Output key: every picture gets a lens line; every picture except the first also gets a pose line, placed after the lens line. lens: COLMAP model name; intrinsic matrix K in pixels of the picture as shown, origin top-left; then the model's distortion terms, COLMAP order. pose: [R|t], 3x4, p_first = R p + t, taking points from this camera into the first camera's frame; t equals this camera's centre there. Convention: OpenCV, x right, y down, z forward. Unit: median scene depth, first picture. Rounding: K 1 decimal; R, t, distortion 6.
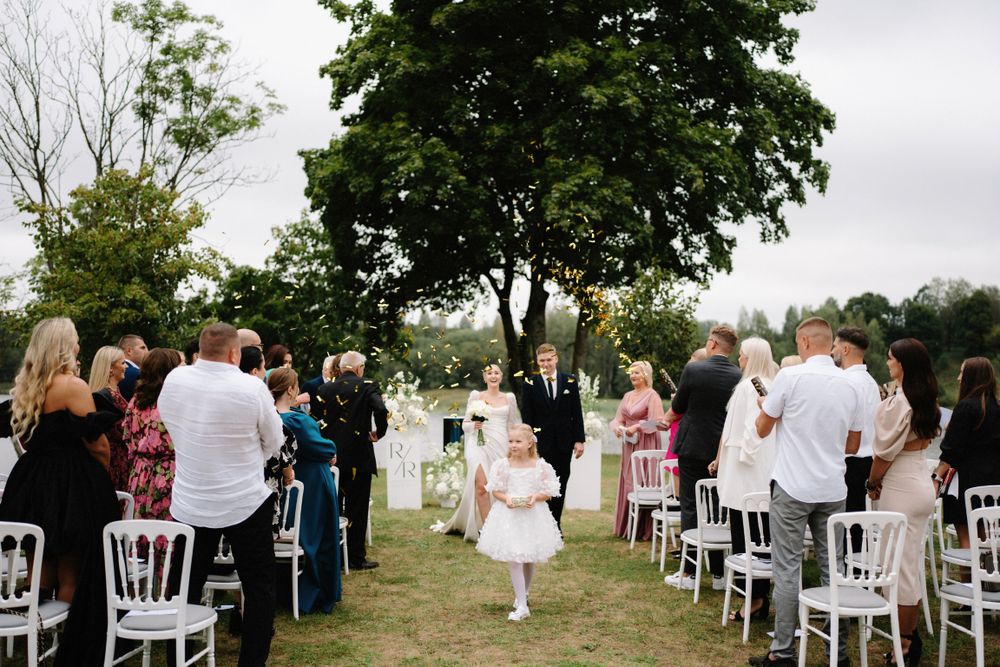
lens RADIAL K [[993.7, 0, 493.4], [0, 993.7, 336.9], [0, 0, 1]] dist [-0.061082, 0.015509]
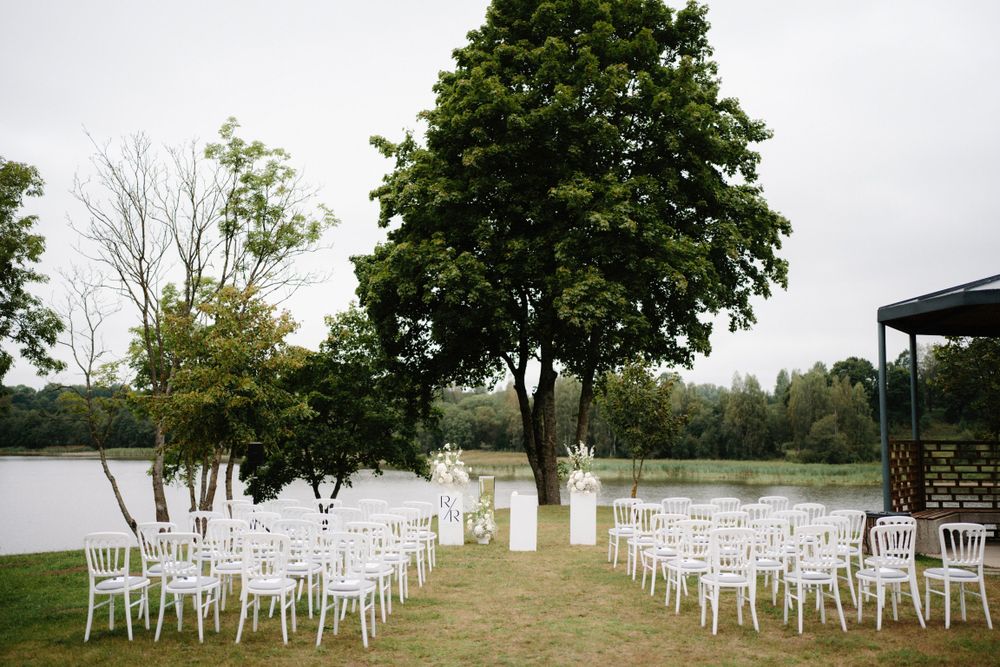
lens RADIAL K [[944.1, 0, 500.0], [0, 944.1, 333.5], [0, 0, 1]] dist [-0.087723, 0.096129]
pose [[0.999972, -0.005816, -0.004618, -0.008086], [0.005480, 0.997555, -0.069665, -0.013023], [0.005012, 0.069638, 0.997560, -0.156288]]
